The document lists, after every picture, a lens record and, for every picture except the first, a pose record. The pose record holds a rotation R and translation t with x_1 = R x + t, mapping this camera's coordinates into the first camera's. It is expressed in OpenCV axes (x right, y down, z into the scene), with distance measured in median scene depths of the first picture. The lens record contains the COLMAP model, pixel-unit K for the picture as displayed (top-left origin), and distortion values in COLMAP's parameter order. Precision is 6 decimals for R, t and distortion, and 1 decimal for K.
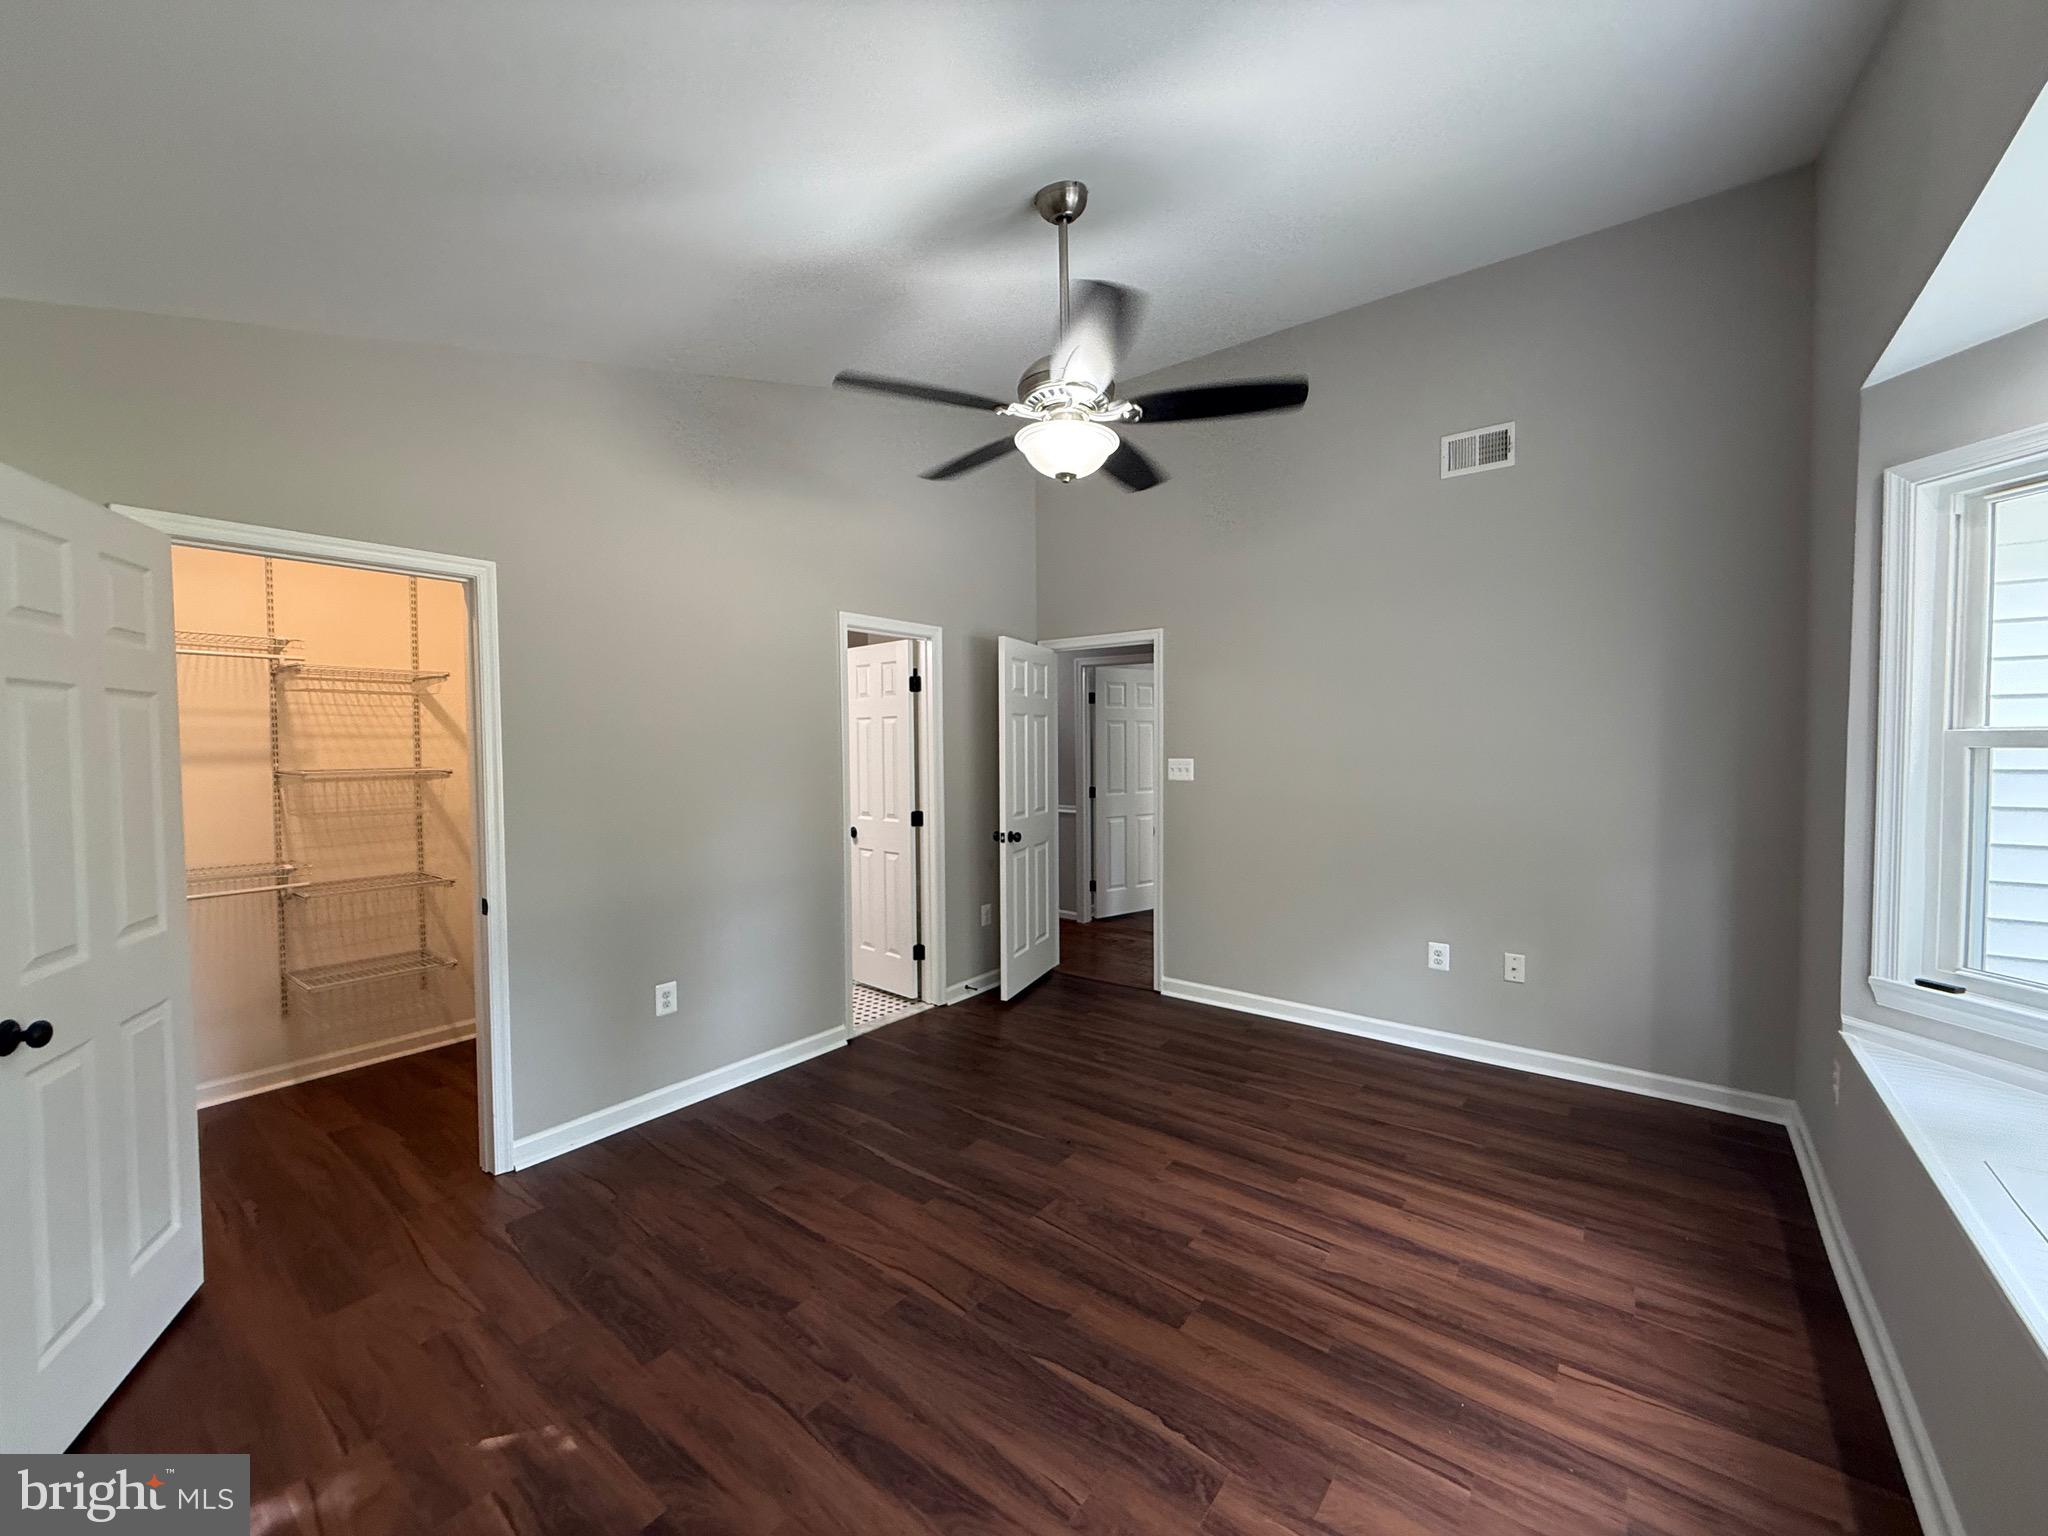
lens RADIAL K [[817.2, 0, 1026.5], [0, 817.2, 766.7], [0, 0, 1]] dist [-0.002663, 0.000914]
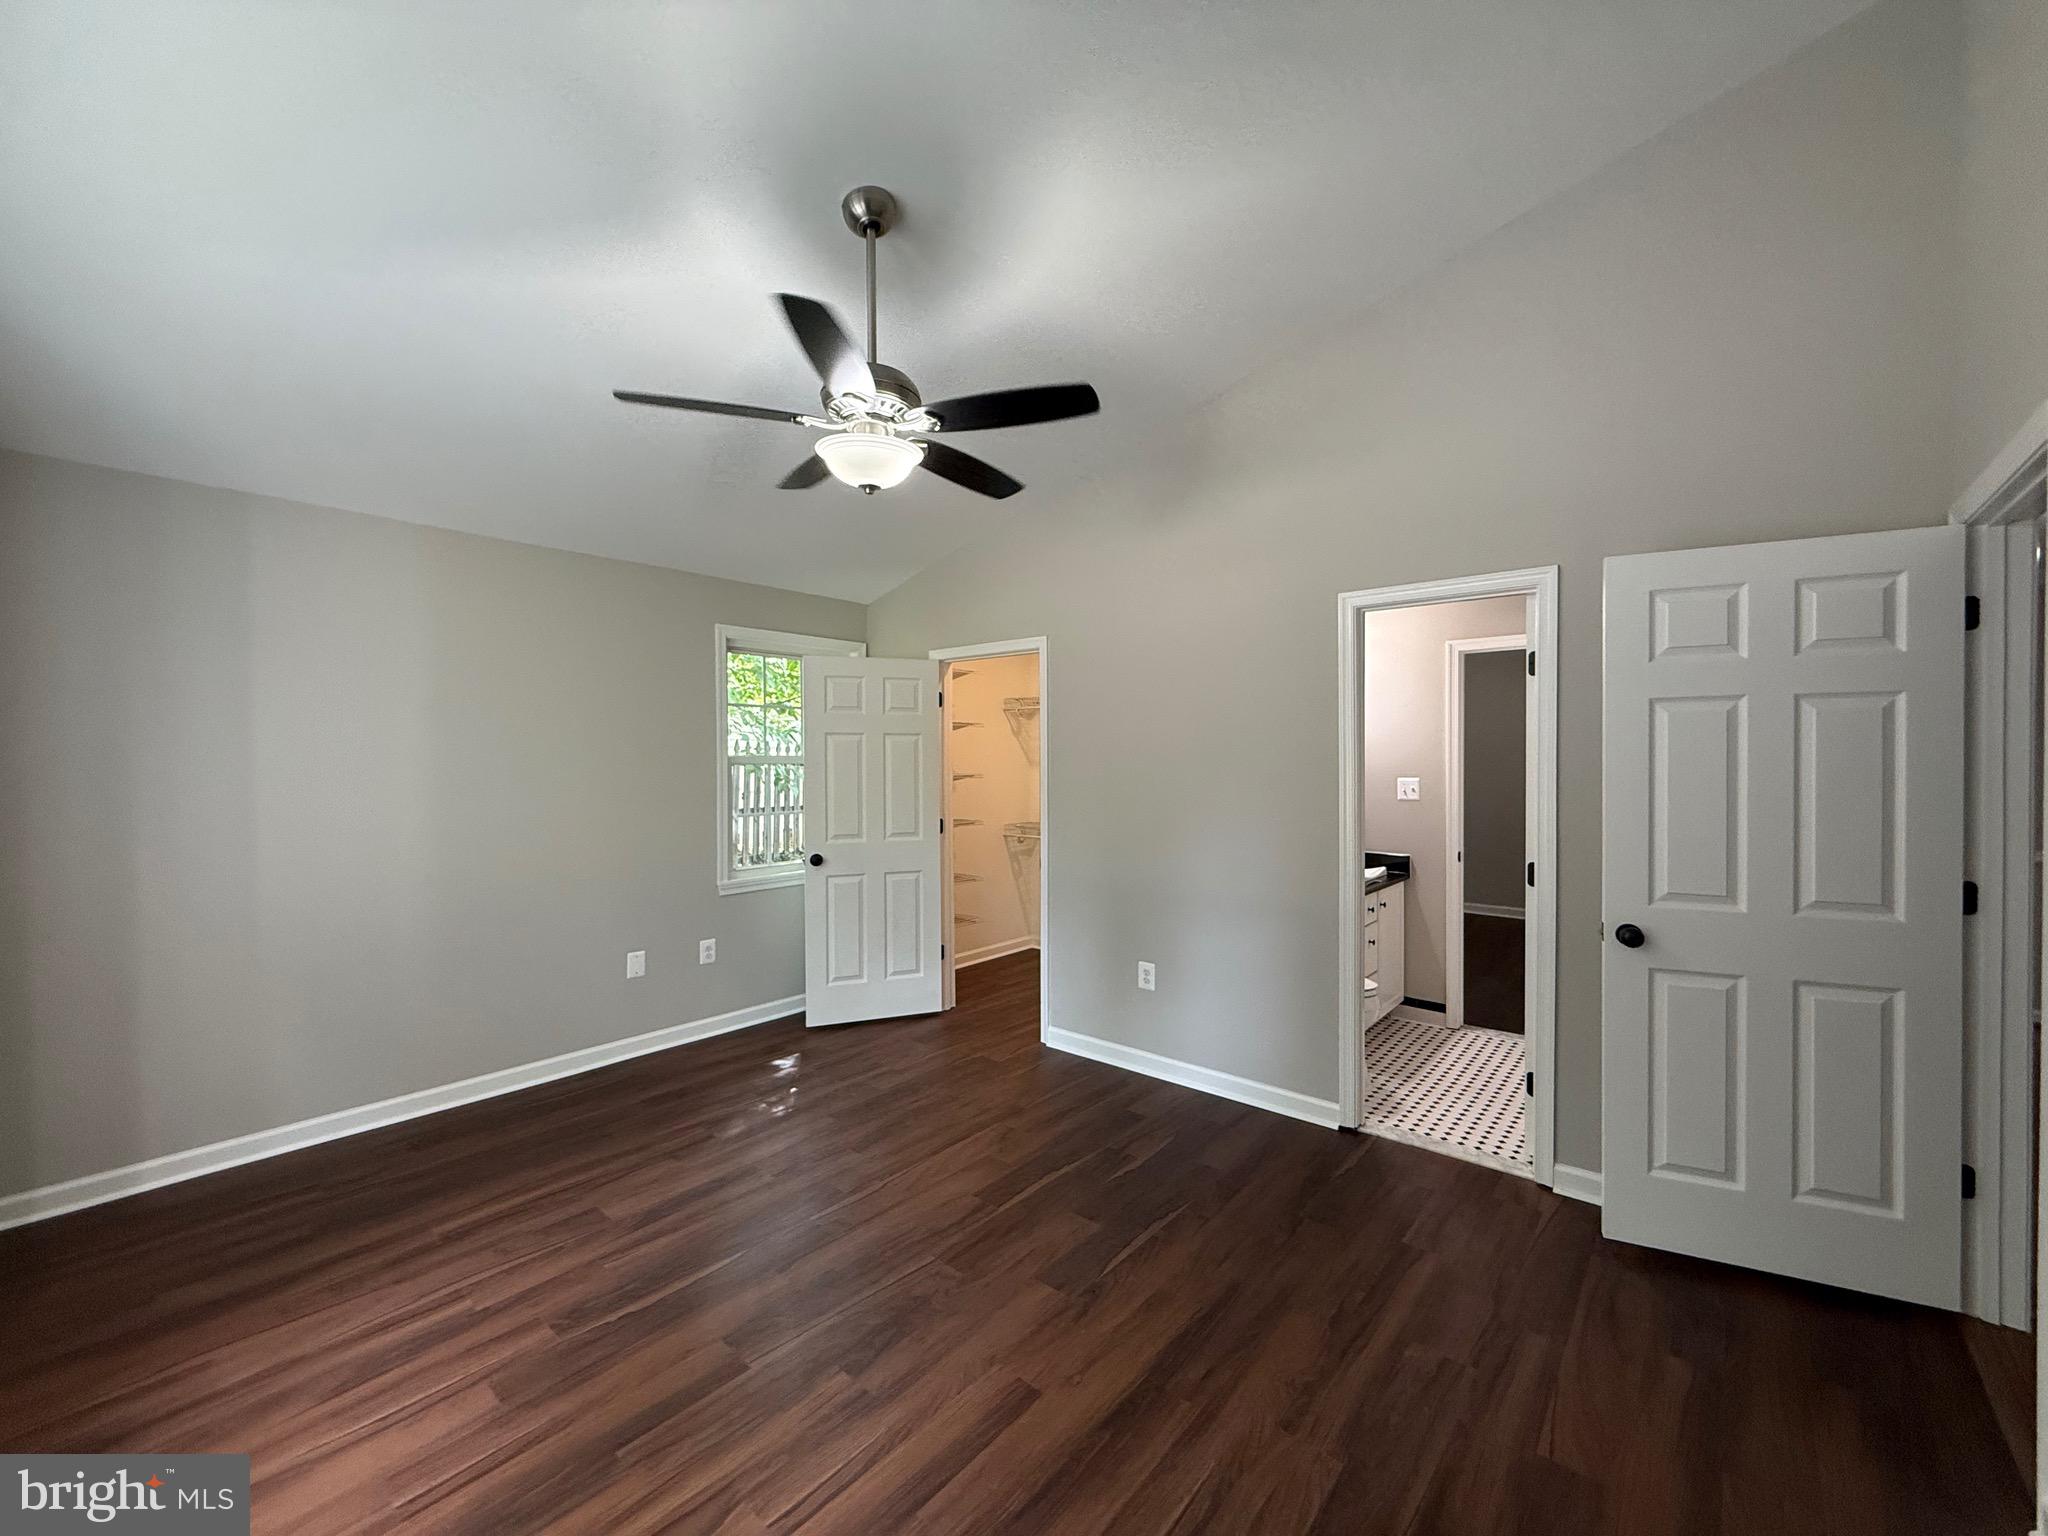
lens RADIAL K [[817.2, 0, 1023.9], [0, 817.2, 764.7], [0, 0, 1]] dist [-0.002663, 0.000914]
pose [[-0.053192, 0.018259, -0.998417, 0.924433], [-0.027288, 0.999433, 0.019731, -0.044243], [0.998211, 0.028294, -0.052664, 1.115828]]
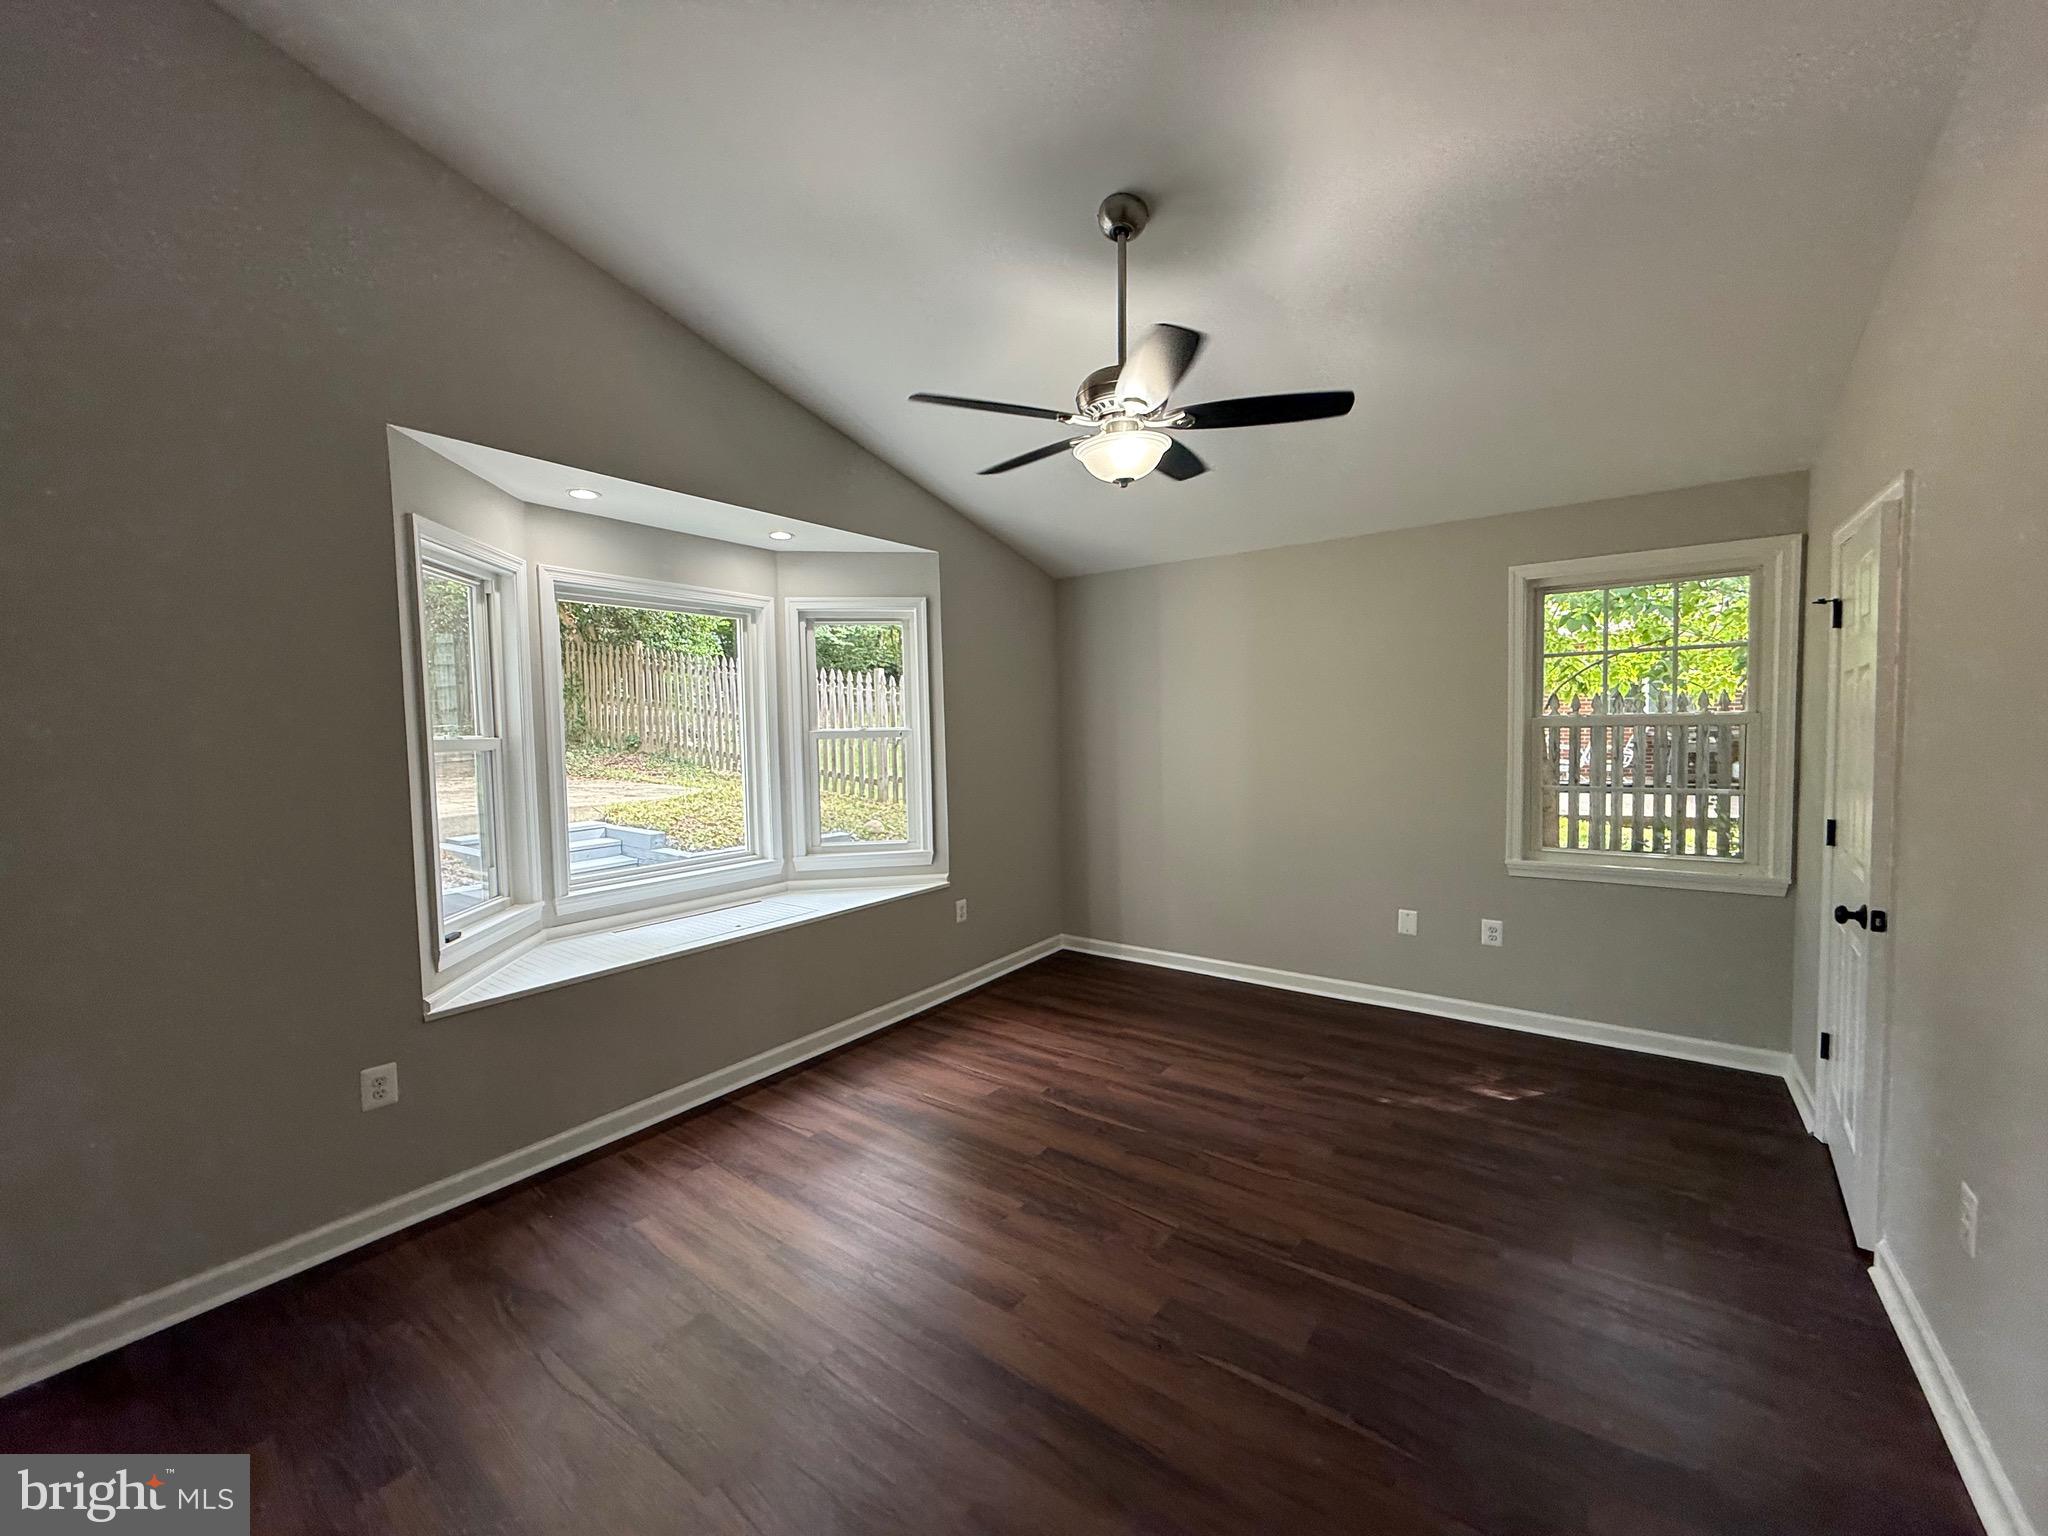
lens RADIAL K [[817.2, 0, 1025.3], [0, 817.2, 764.9], [0, 0, 1]] dist [-0.002663, 0.000914]
pose [[-0.999360, 0.028416, -0.021707, 0.188112], [0.026670, 0.996684, 0.076875, -0.064093], [0.023820, 0.076247, -0.996804, 1.868761]]
